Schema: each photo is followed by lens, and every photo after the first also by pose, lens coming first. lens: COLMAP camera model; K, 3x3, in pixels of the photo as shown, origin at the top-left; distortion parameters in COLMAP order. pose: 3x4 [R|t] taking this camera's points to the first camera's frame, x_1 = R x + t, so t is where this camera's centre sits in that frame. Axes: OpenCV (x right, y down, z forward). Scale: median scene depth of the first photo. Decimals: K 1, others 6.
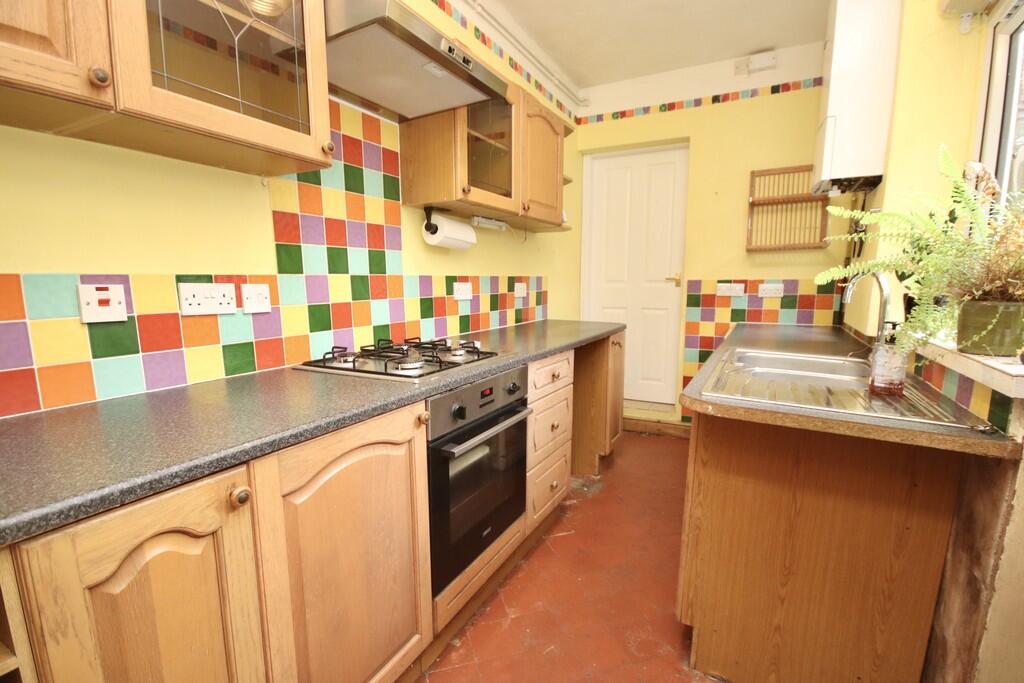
lens RADIAL K [[470.9, 0, 510.2], [0, 470.9, 343.3], [0, 0, 1]] dist [-0.001858, -0.000010]
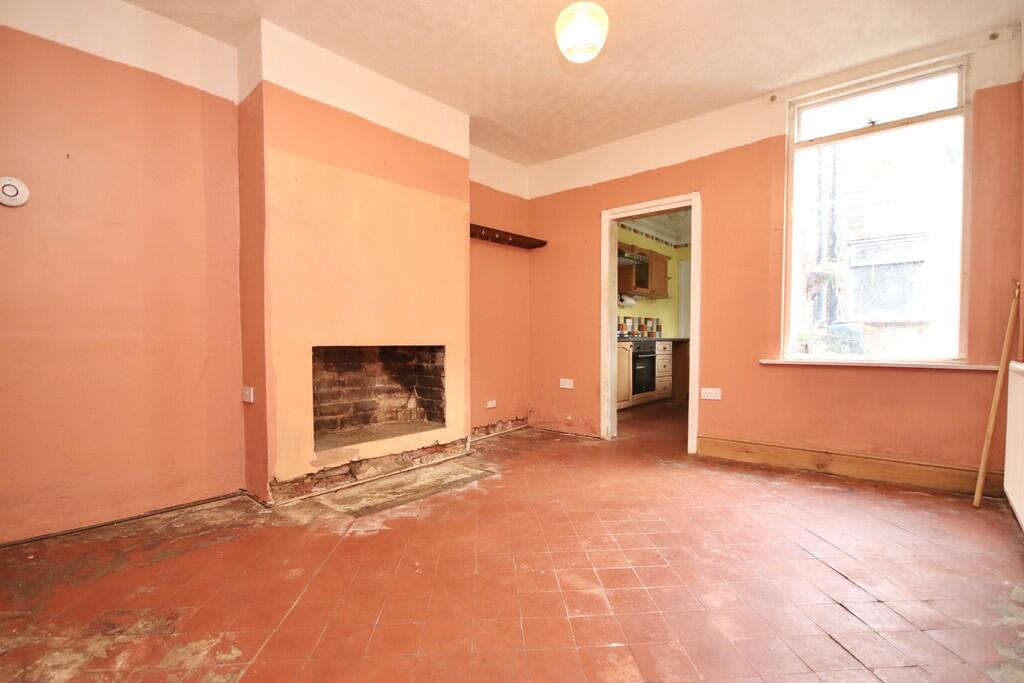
lens RADIAL K [[470.9, 0, 516.5], [0, 470.9, 342.8], [0, 0, 1]] dist [-0.001858, -0.000010]
pose [[0.976602, -0.000172, -0.215055, -0.142745], [-0.027229, 0.991853, -0.124444, 0.341538], [0.213324, 0.127388, 0.968641, -1.649426]]
